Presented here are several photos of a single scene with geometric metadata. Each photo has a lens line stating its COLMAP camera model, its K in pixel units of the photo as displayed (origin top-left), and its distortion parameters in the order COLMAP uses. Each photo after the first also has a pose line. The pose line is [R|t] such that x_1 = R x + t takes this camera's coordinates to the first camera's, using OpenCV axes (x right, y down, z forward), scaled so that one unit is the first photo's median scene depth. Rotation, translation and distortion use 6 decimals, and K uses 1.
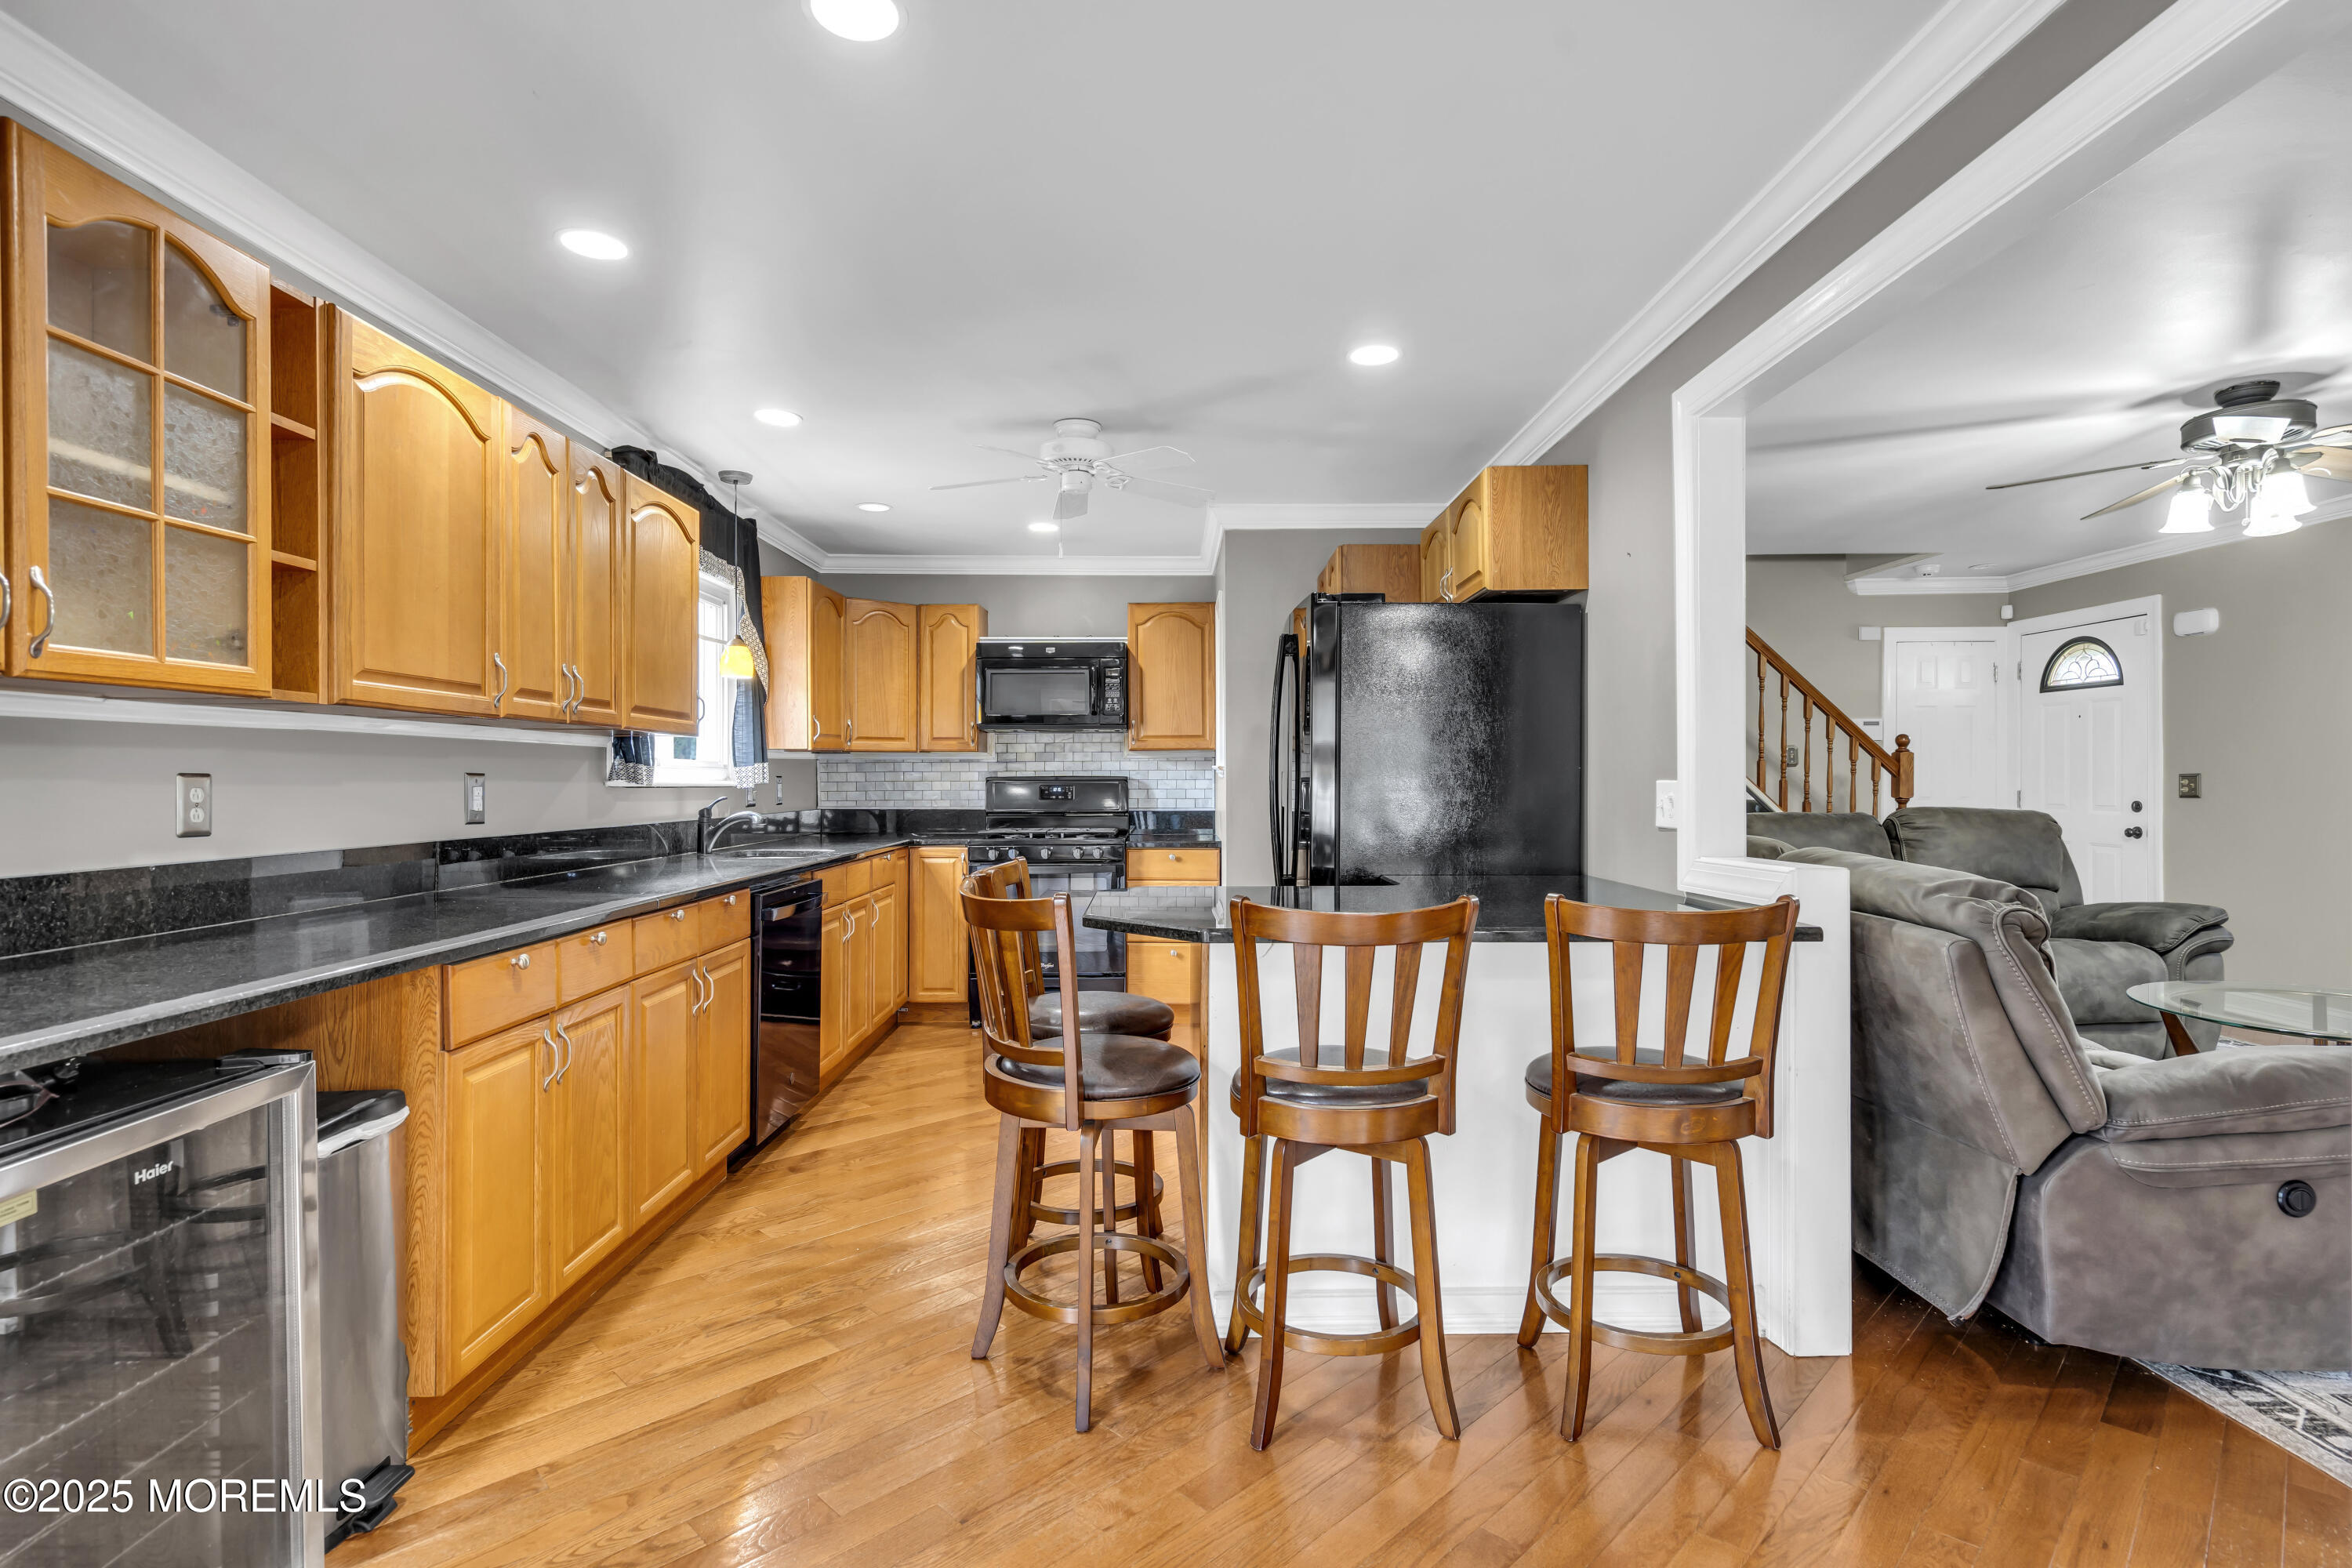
lens RADIAL K [[1169.7, 0, 1150.3], [0, 1169.7, 784.8], [0, 0, 1]] dist [0.000347, 0.001740]
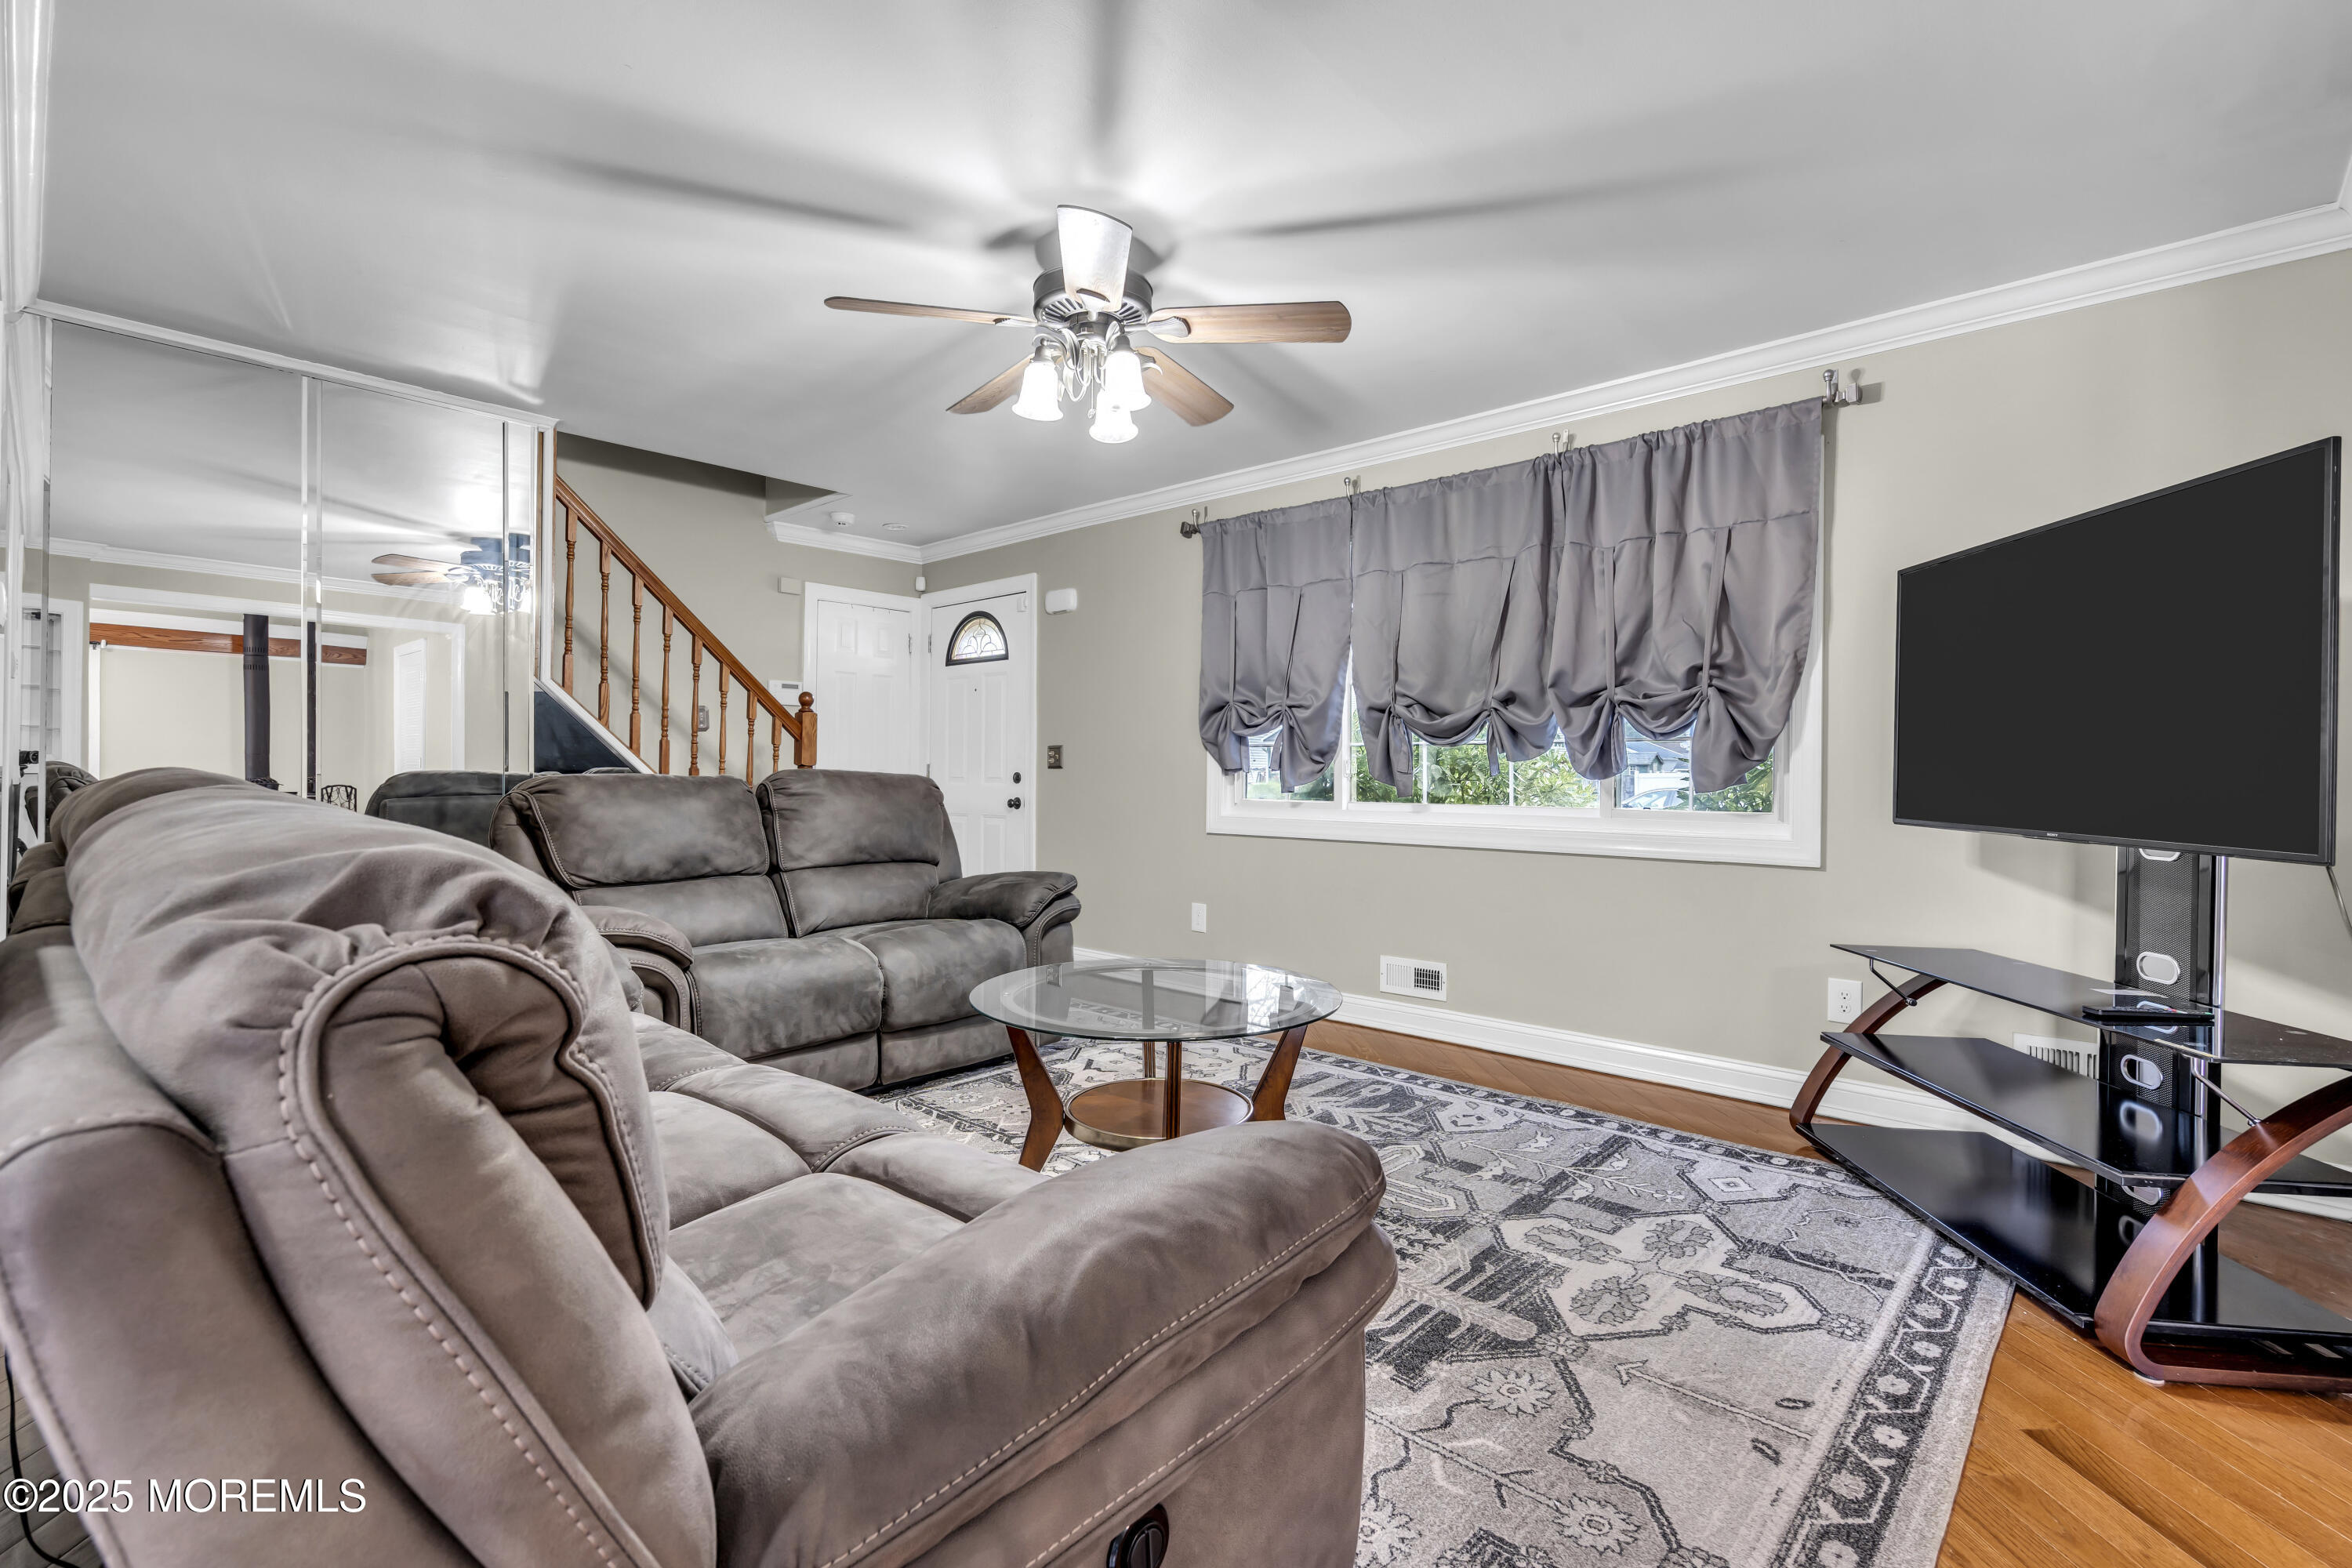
lens RADIAL K [[1080.3, 0, 1194.6], [0, 1080.3, 769.6], [0, 0, 1]] dist [-0.001316, 0.000376]
pose [[0.667991, 0.015963, 0.743998, 0.383563], [-0.007954, 0.999866, -0.014311, 0.037574], [-0.744127, 0.003642, 0.668028, 0.399035]]
